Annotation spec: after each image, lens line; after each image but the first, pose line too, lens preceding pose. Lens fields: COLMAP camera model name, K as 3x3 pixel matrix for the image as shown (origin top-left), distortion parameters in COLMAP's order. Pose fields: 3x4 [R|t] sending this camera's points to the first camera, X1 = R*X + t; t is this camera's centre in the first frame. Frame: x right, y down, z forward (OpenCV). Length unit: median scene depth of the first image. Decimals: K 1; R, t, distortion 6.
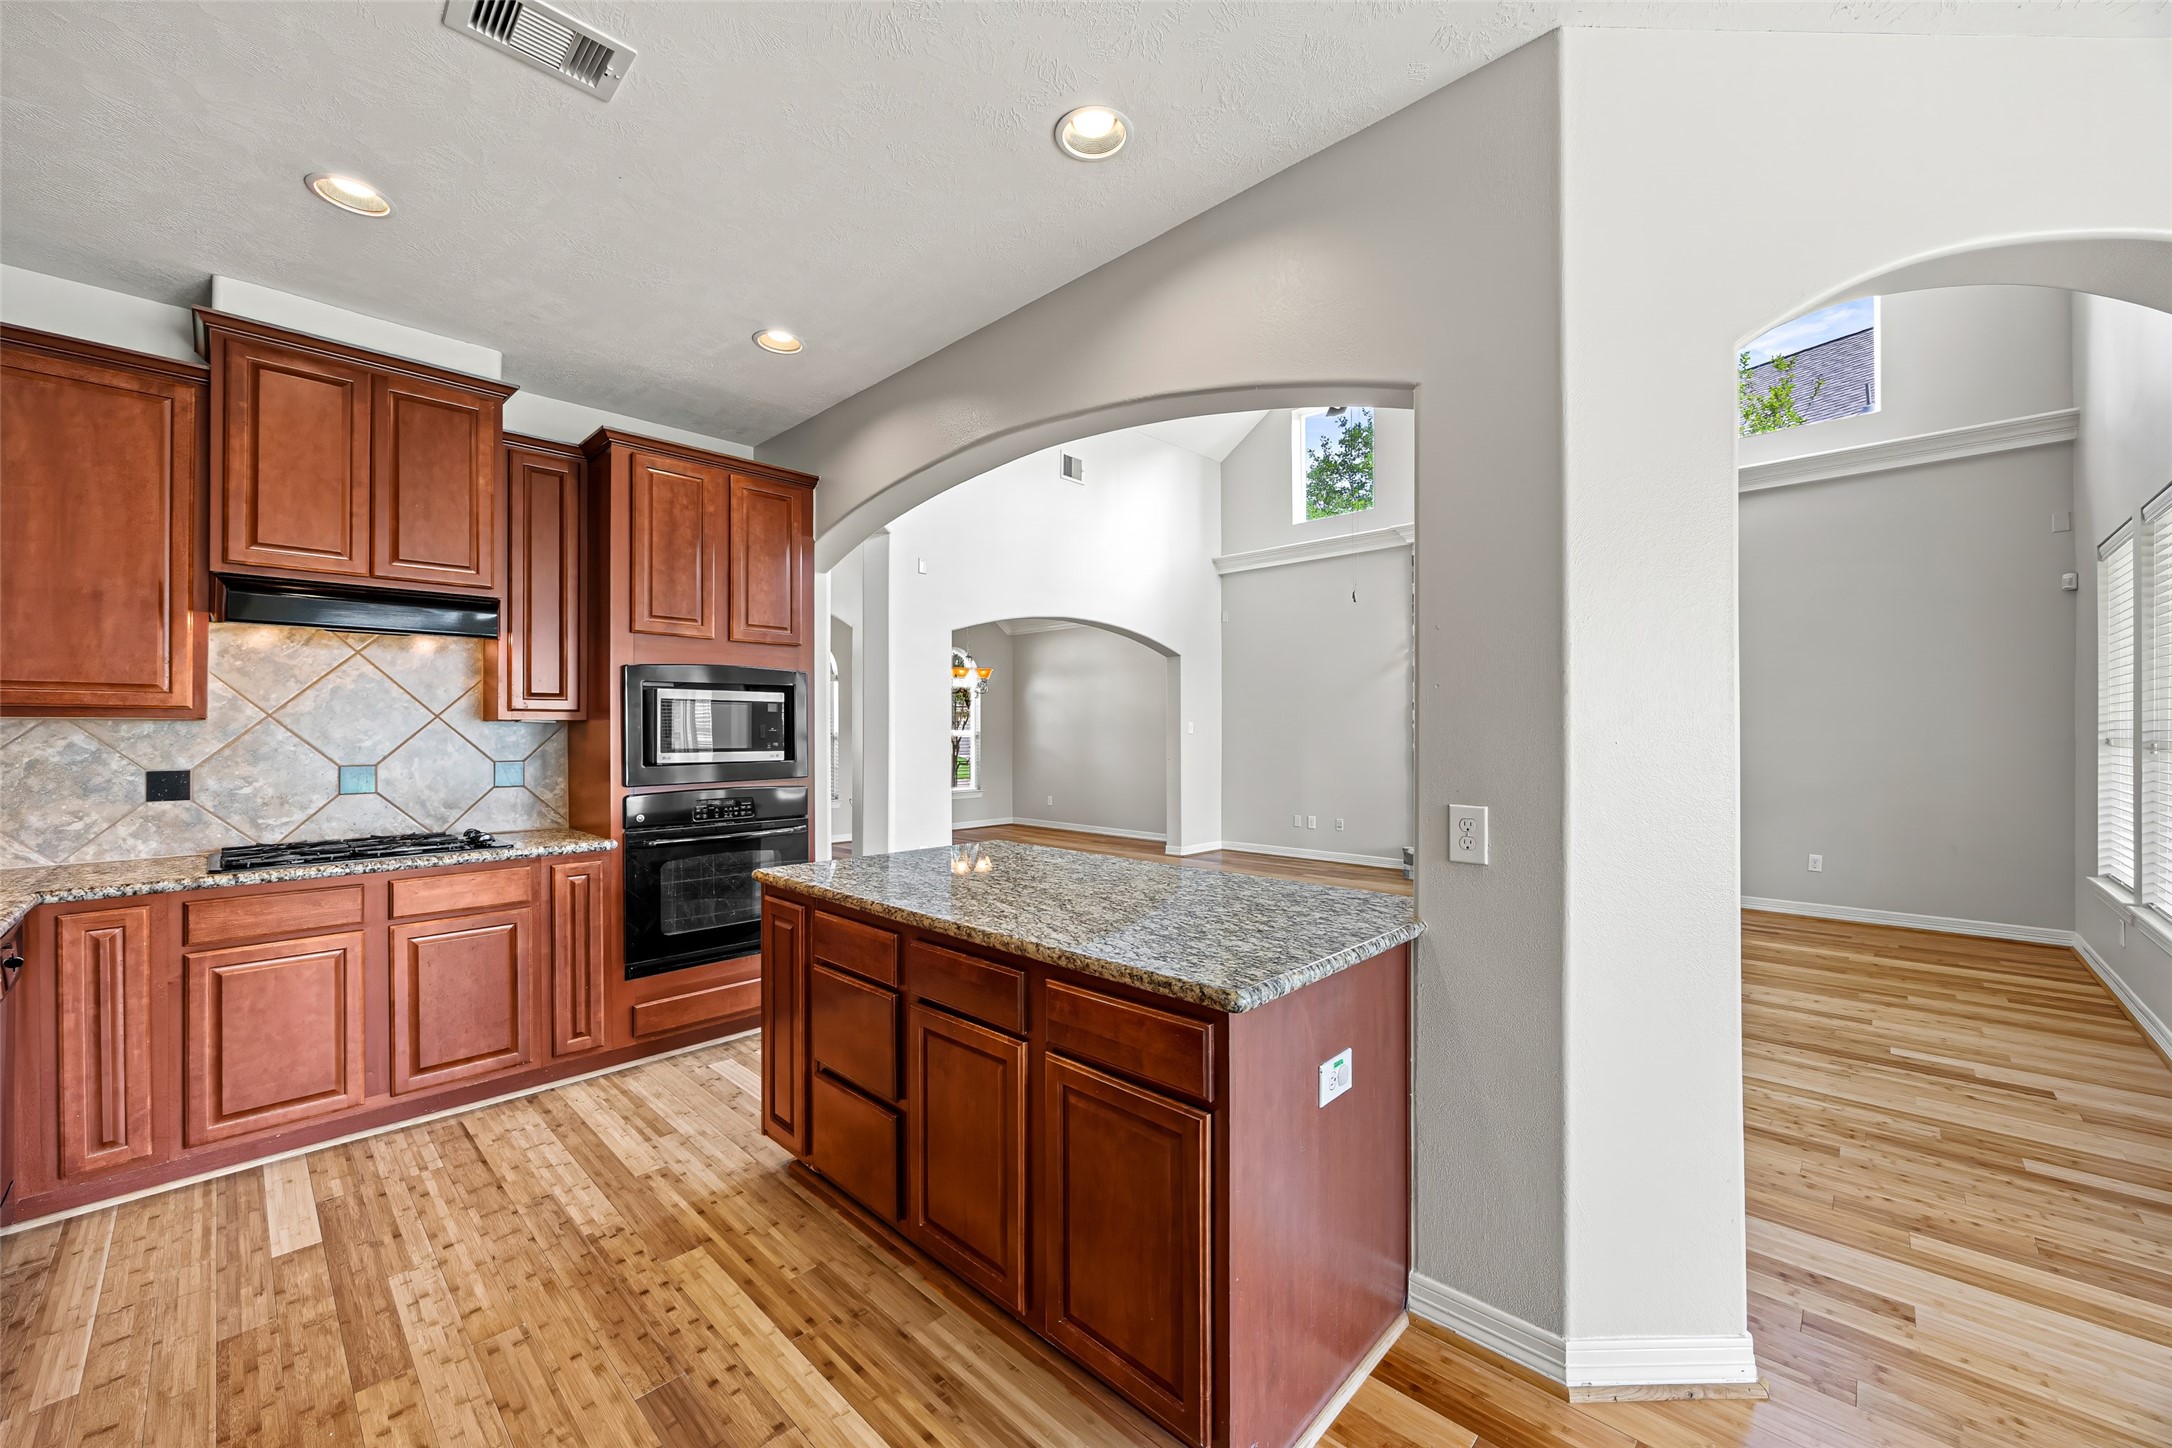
lens RADIAL K [[835.6, 0, 1096.0], [0, 835.6, 728.6], [0, 0, 1]] dist [-0.002828, 0.000791]
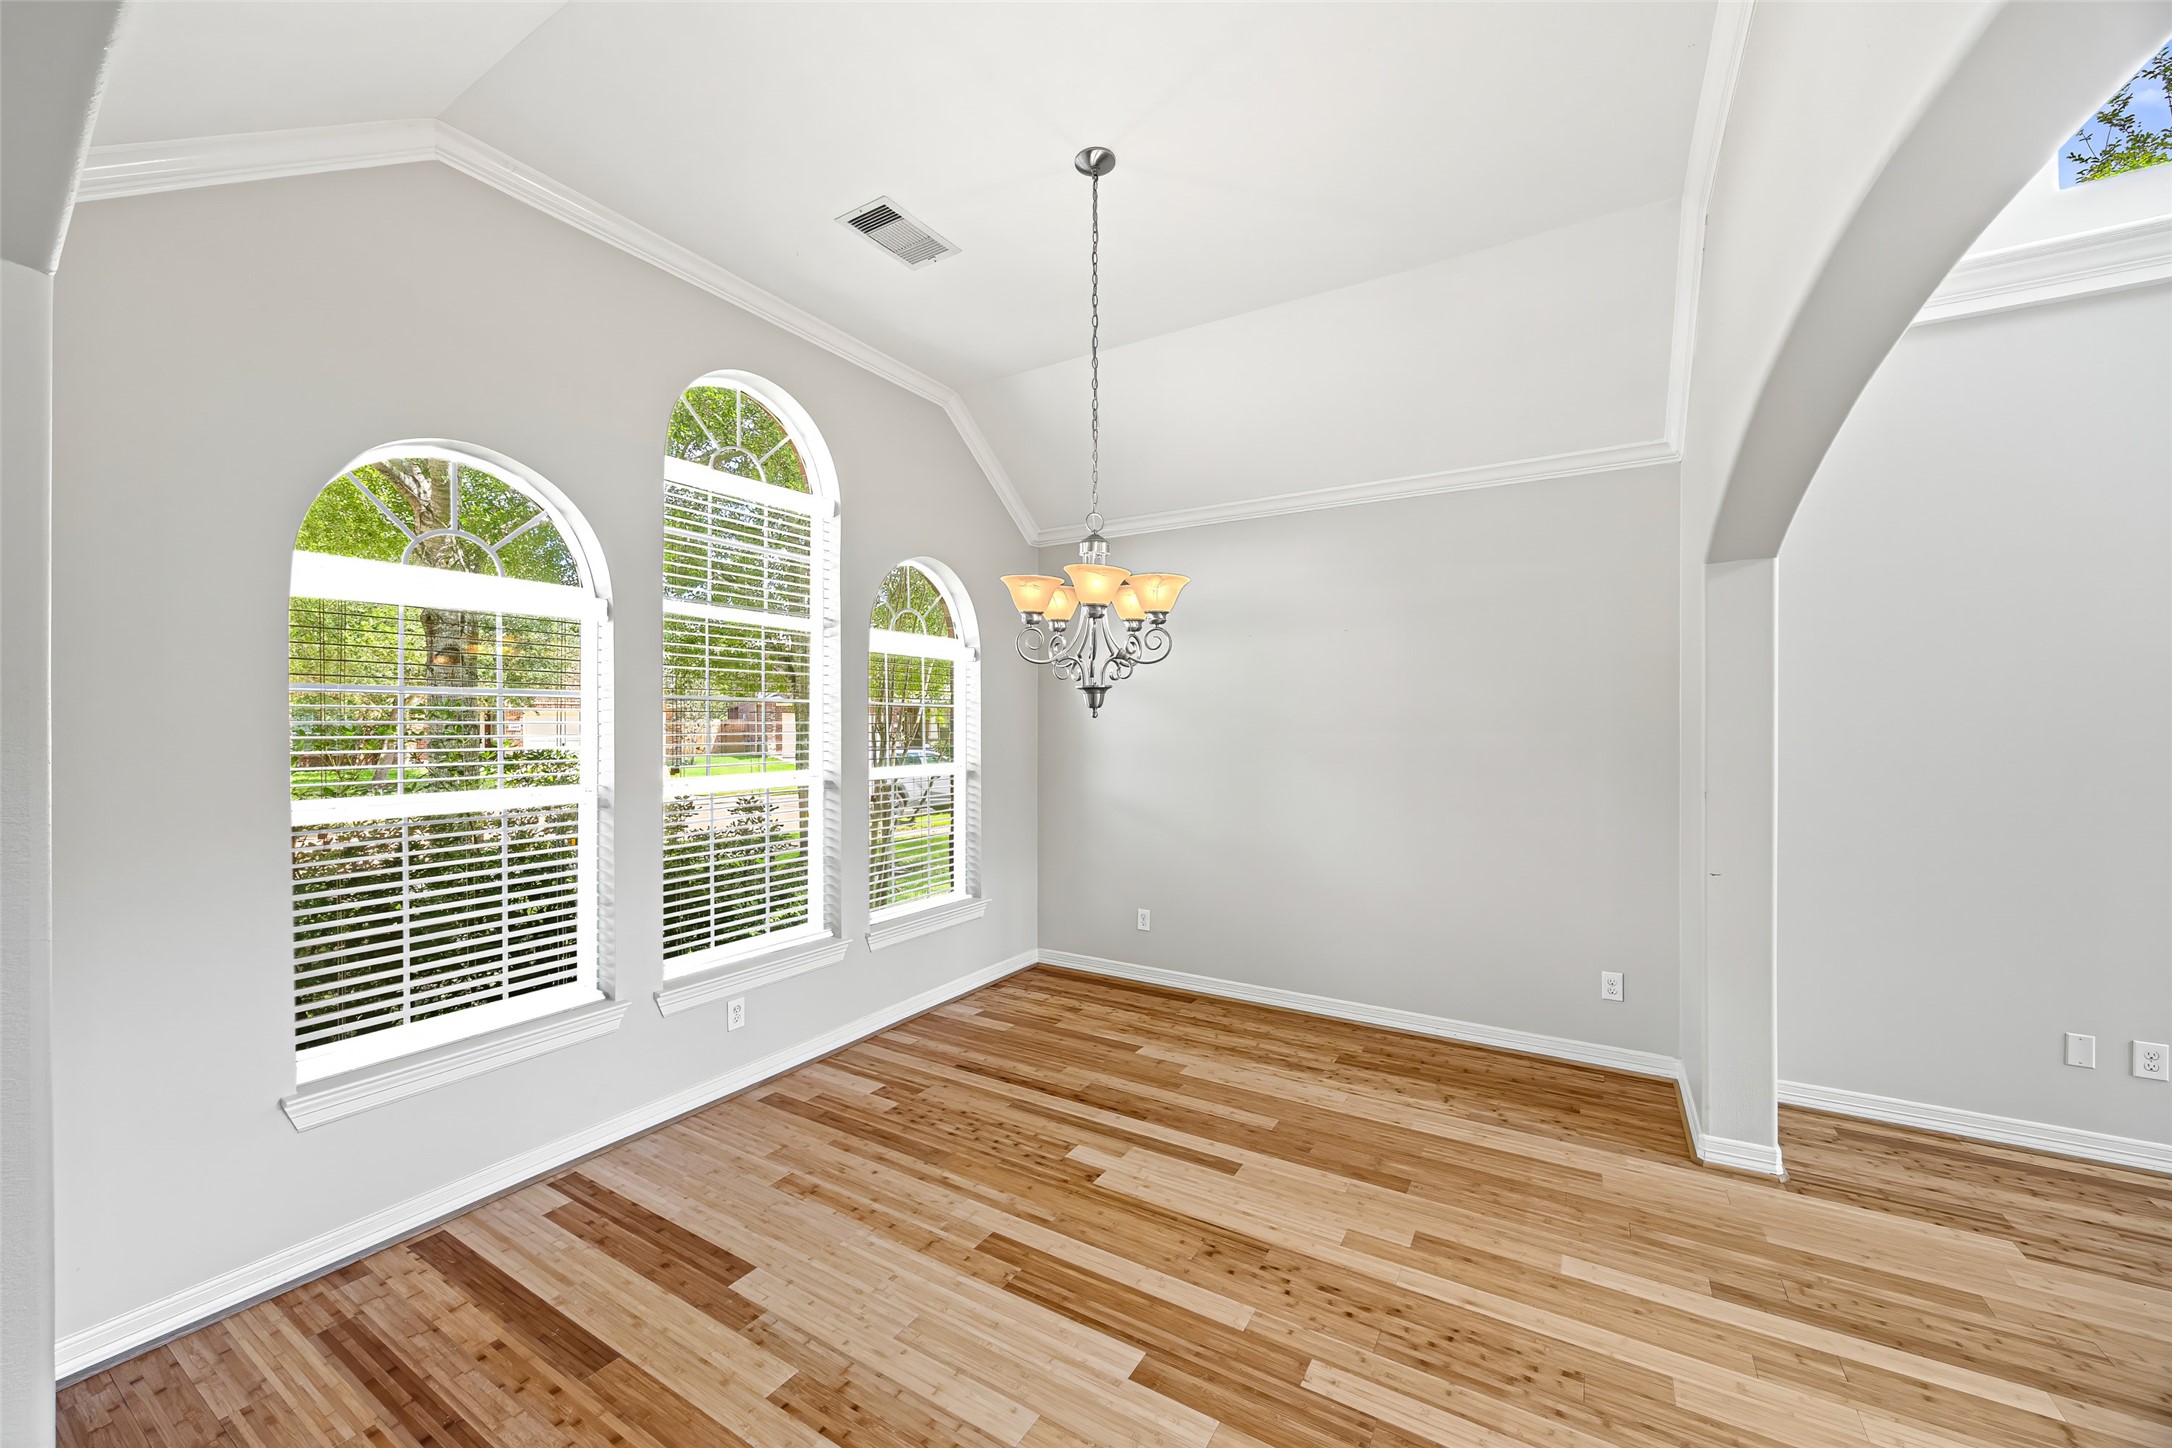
lens RADIAL K [[835.6, 0, 1095.7], [0, 835.6, 736.7], [0, 0, 1]] dist [-0.002828, 0.000791]
pose [[0.975877, 0.001453, 0.218318, -0.683700], [-0.005487, 0.999825, 0.017872, -0.068659], [-0.218254, -0.018639, 0.975714, 2.233632]]
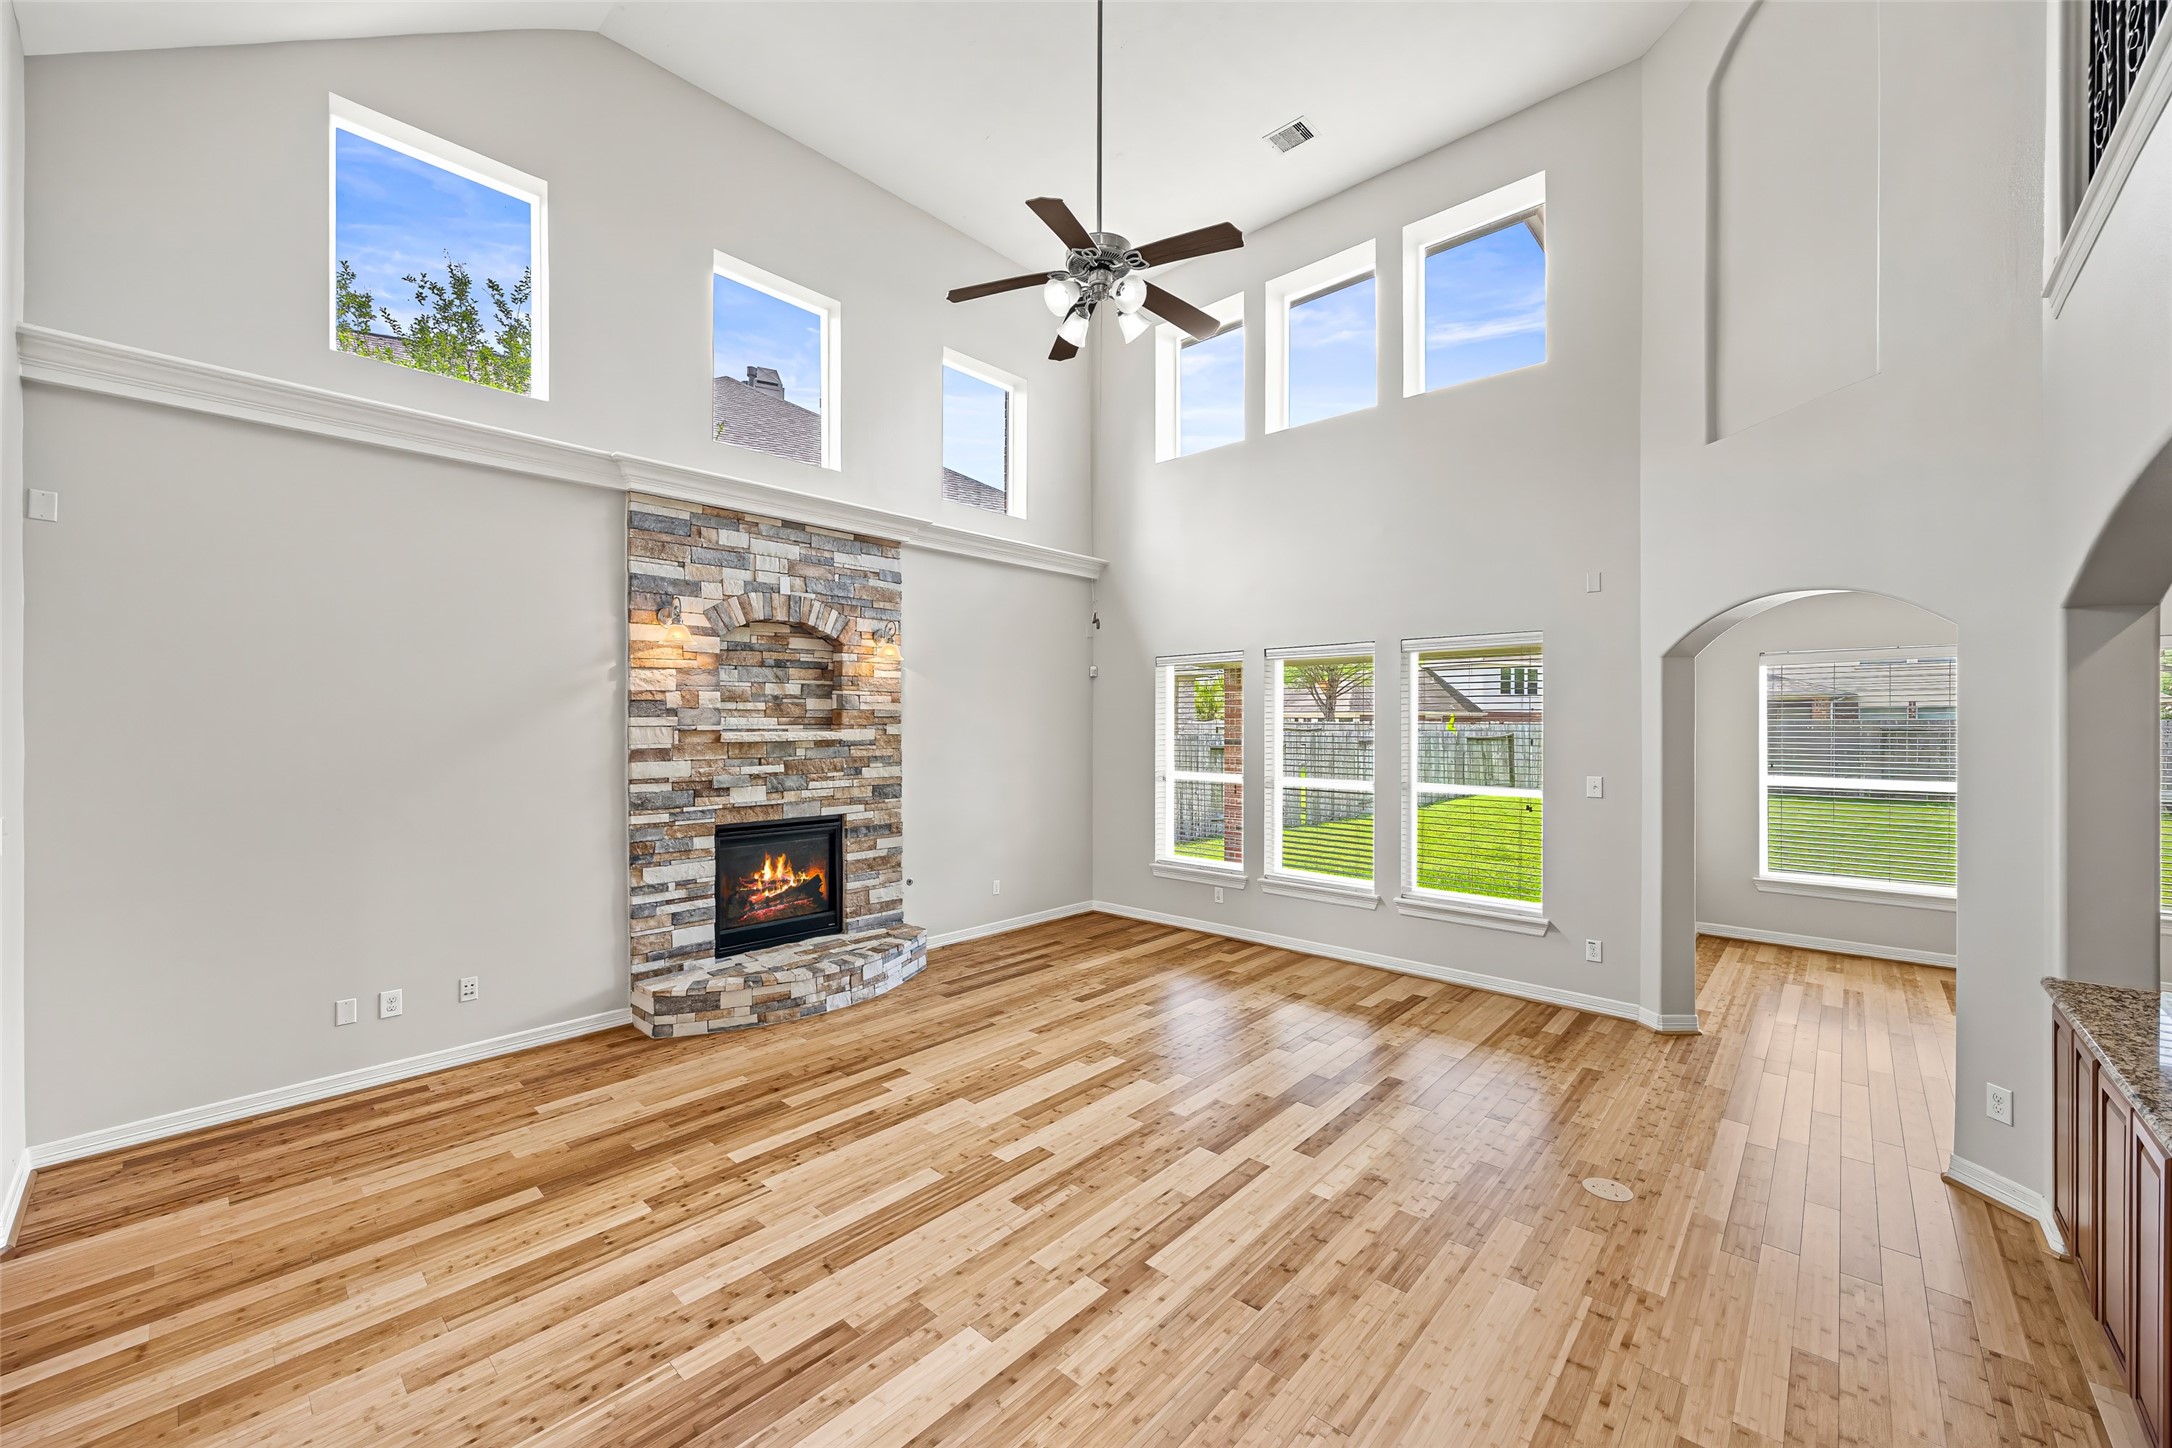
lens RADIAL K [[835.6, 0, 1071.9], [0, 835.6, 740.9], [0, 0, 1]] dist [-0.002828, 0.000791]
pose [[-0.006054, -0.015713, 0.999858, -0.621220], [-0.000946, 0.999876, 0.015708, -0.129678], [-0.999981, -0.000850, -0.006068, 1.800378]]
